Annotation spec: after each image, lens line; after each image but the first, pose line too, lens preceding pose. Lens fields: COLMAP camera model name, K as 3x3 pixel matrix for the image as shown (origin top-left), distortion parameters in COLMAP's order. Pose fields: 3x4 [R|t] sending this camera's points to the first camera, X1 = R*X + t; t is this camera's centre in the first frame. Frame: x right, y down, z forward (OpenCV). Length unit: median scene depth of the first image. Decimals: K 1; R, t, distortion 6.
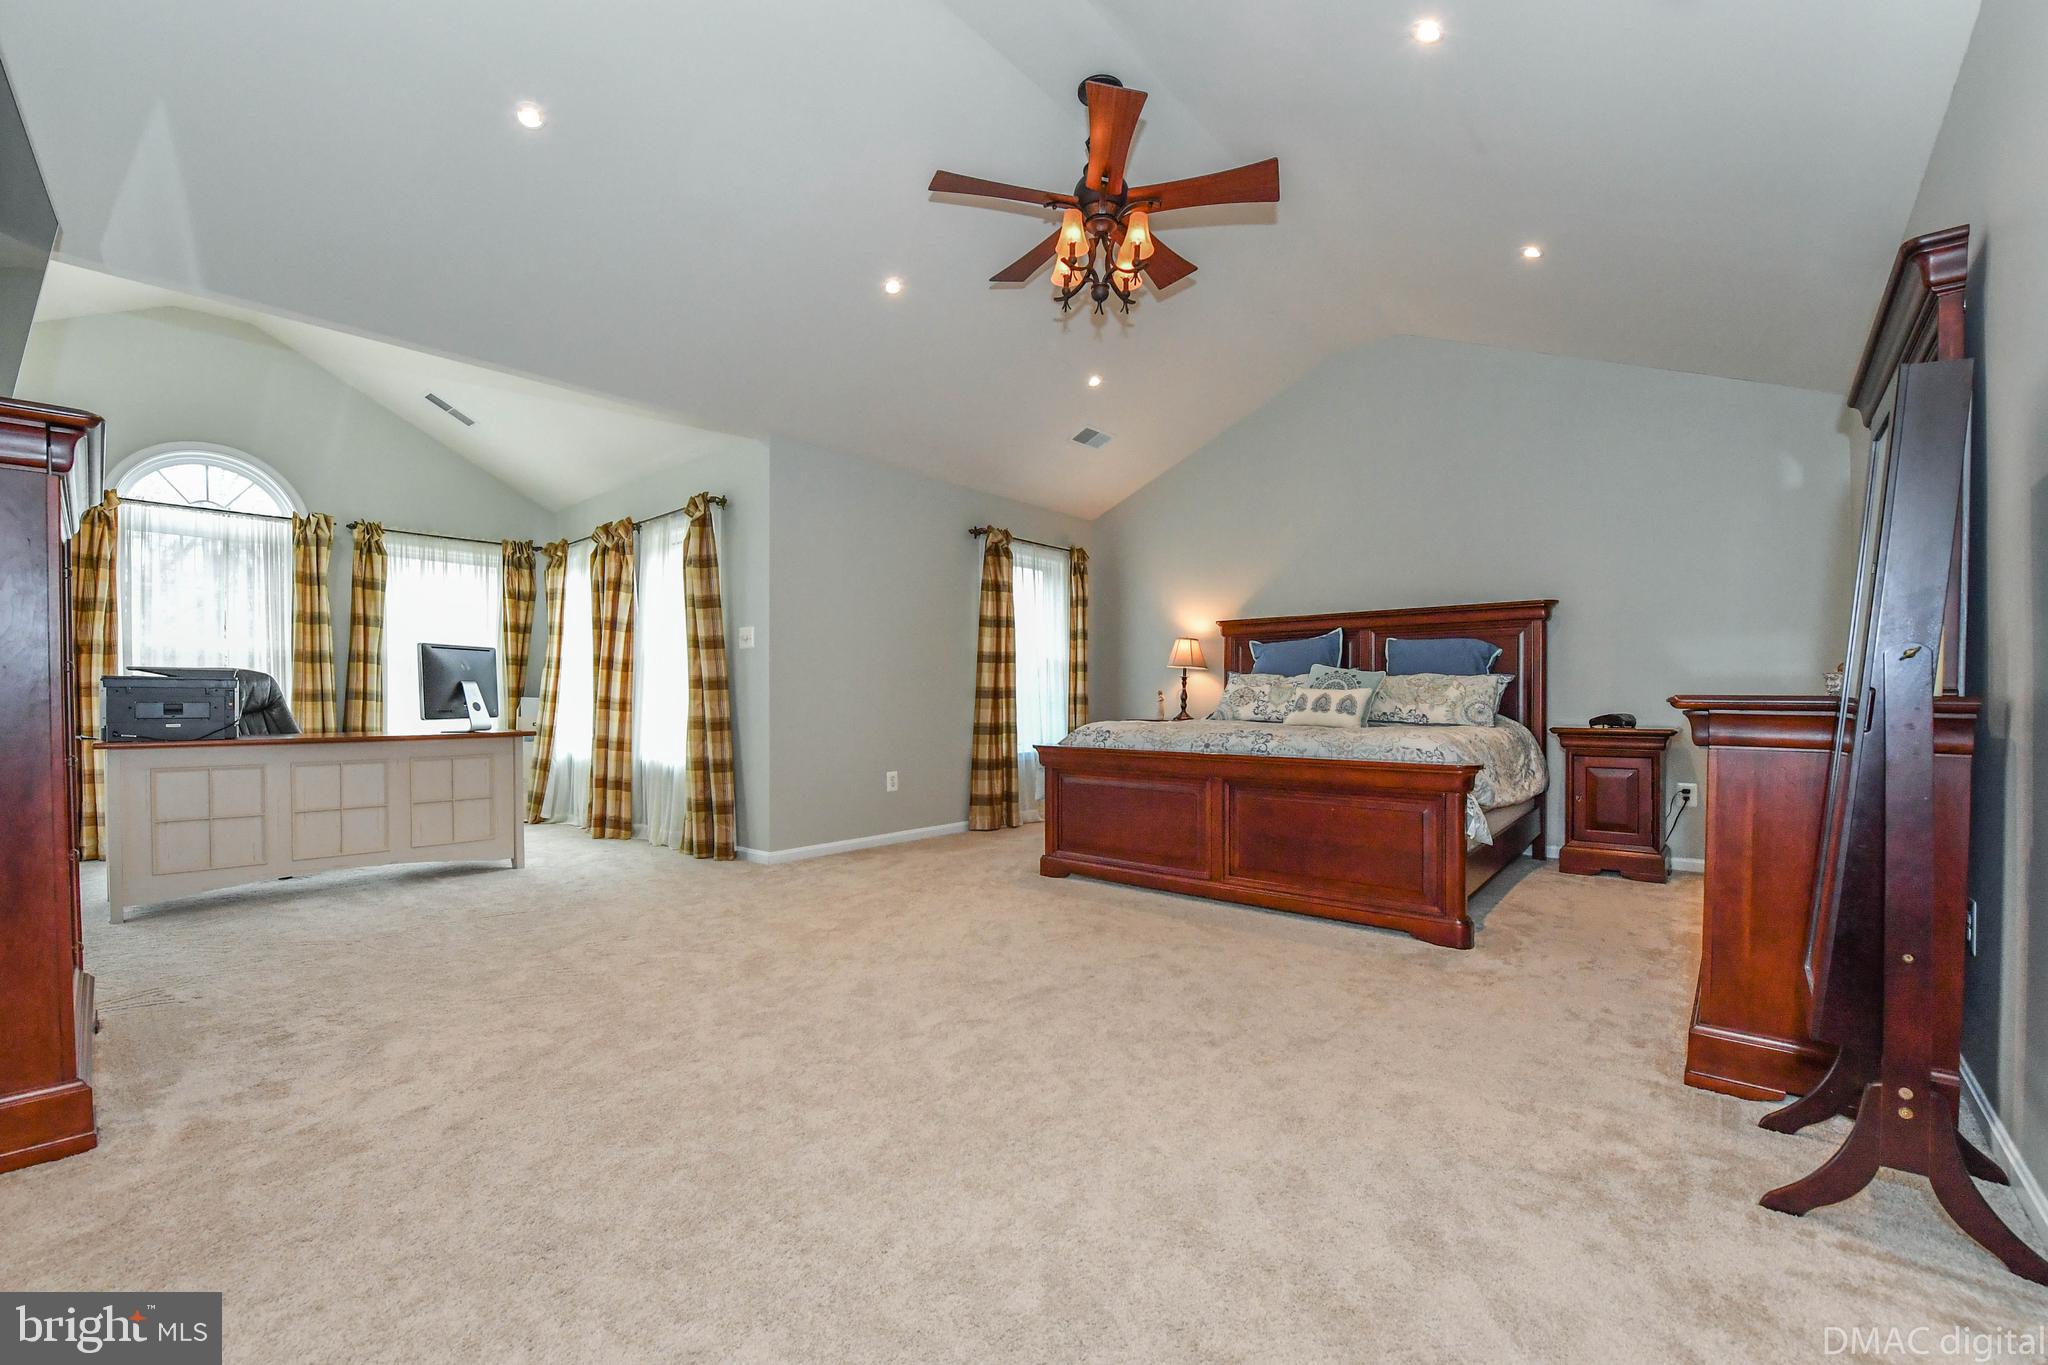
lens RADIAL K [[829.6, 0, 1034.0], [0, 829.6, 681.5], [0, 0, 1]] dist [-0.015518, -0.000814]
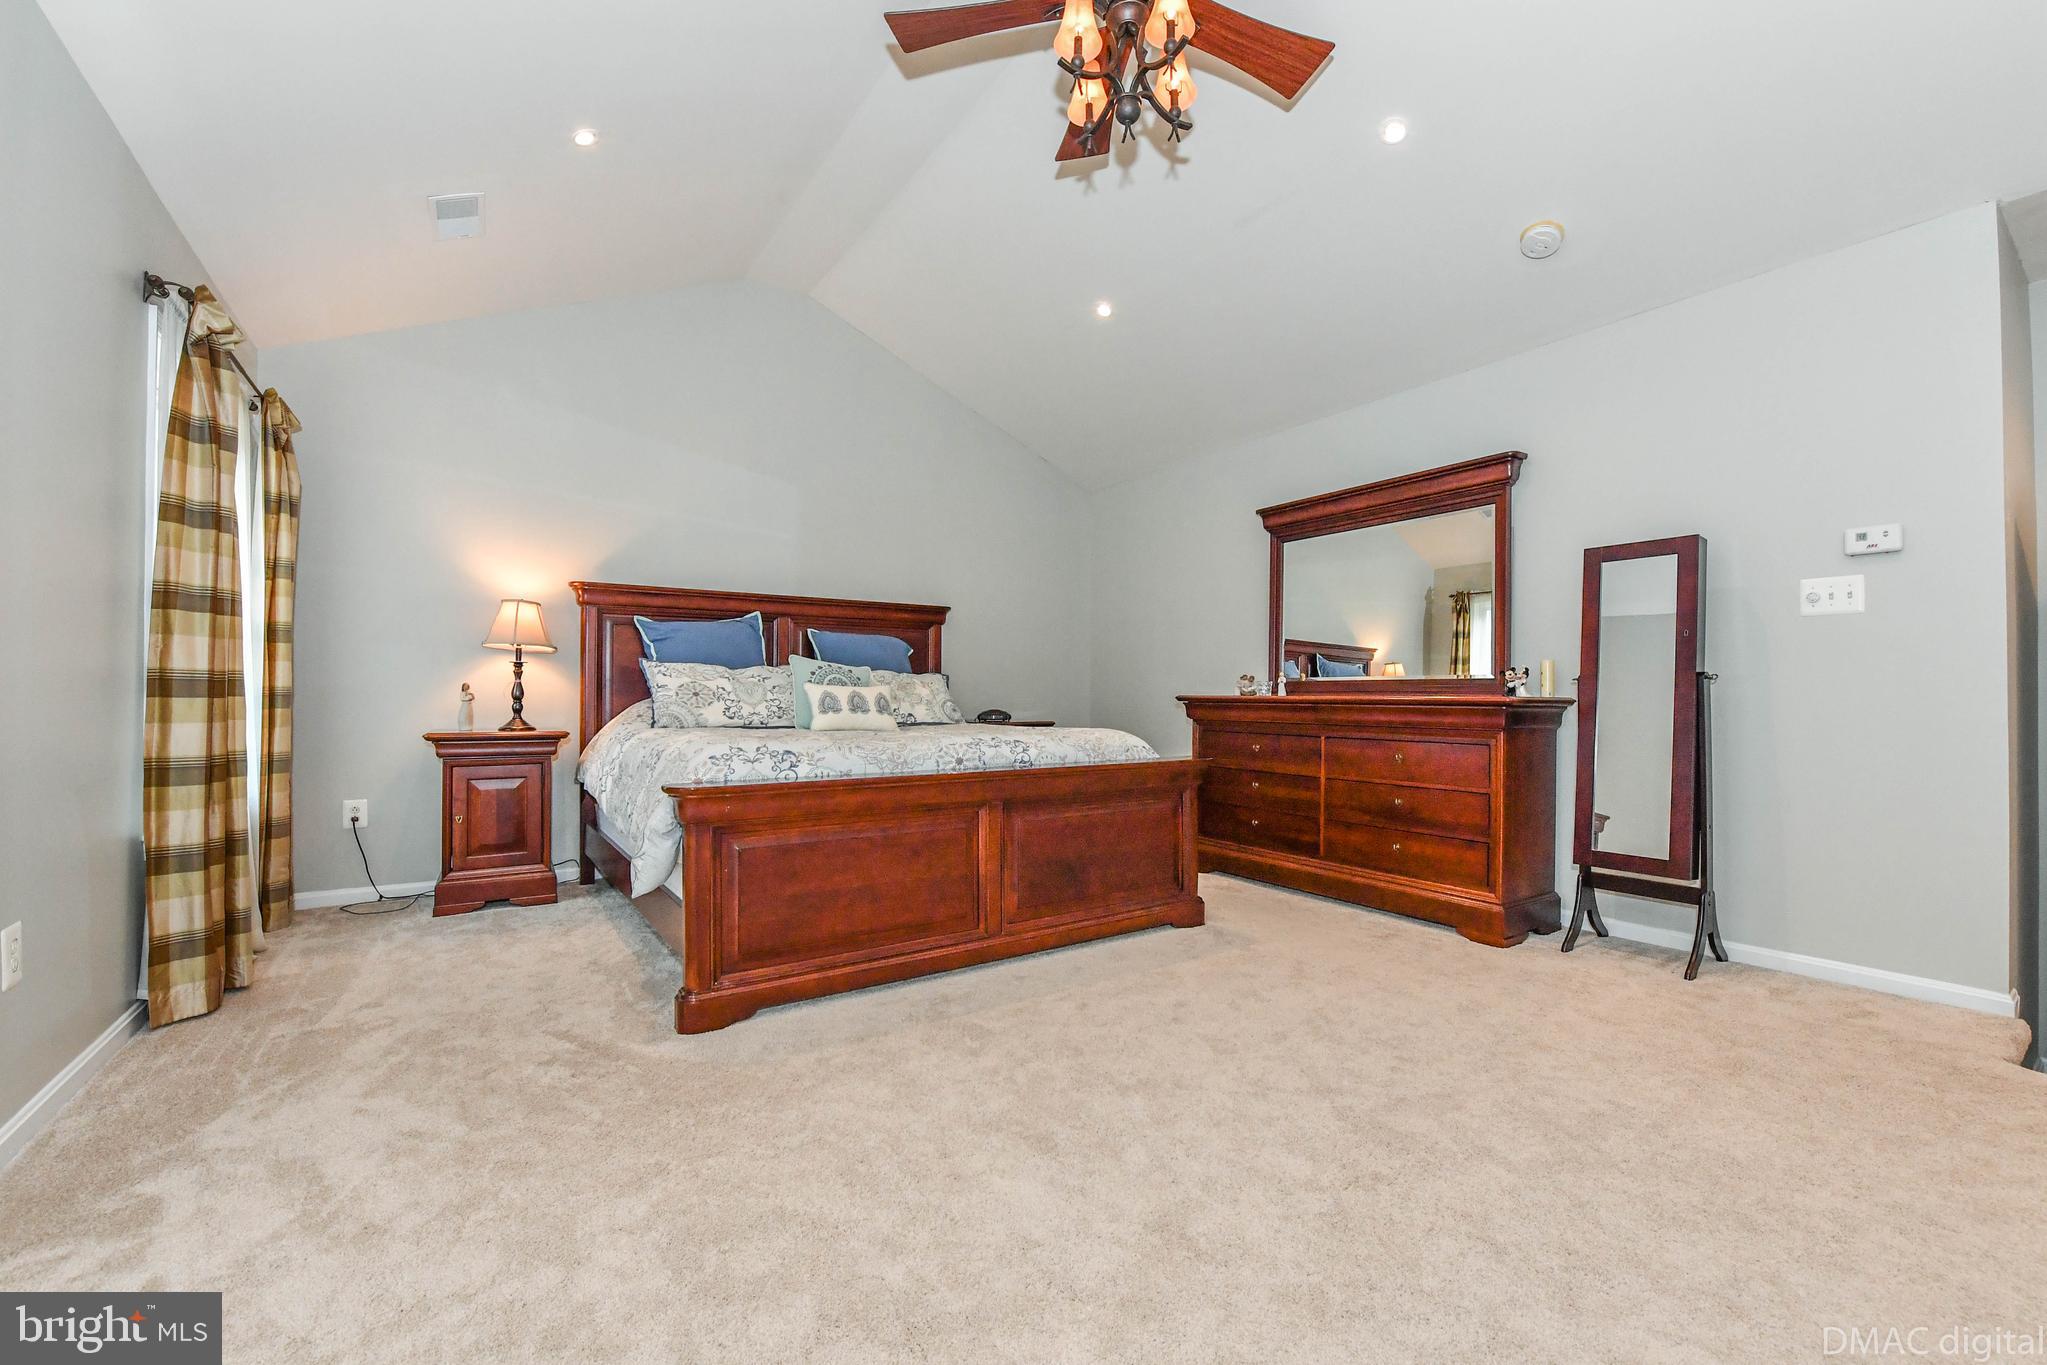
lens RADIAL K [[794.1, 0, 1018.9], [0, 794.1, 702.7], [0, 0, 1]] dist [-0.035798, -0.000253]
pose [[0.287168, -0.007228, 0.957853, -0.367163], [-0.020651, 0.999692, 0.013735, 0.011715], [-0.957658, -0.023725, 0.286930, 0.603740]]
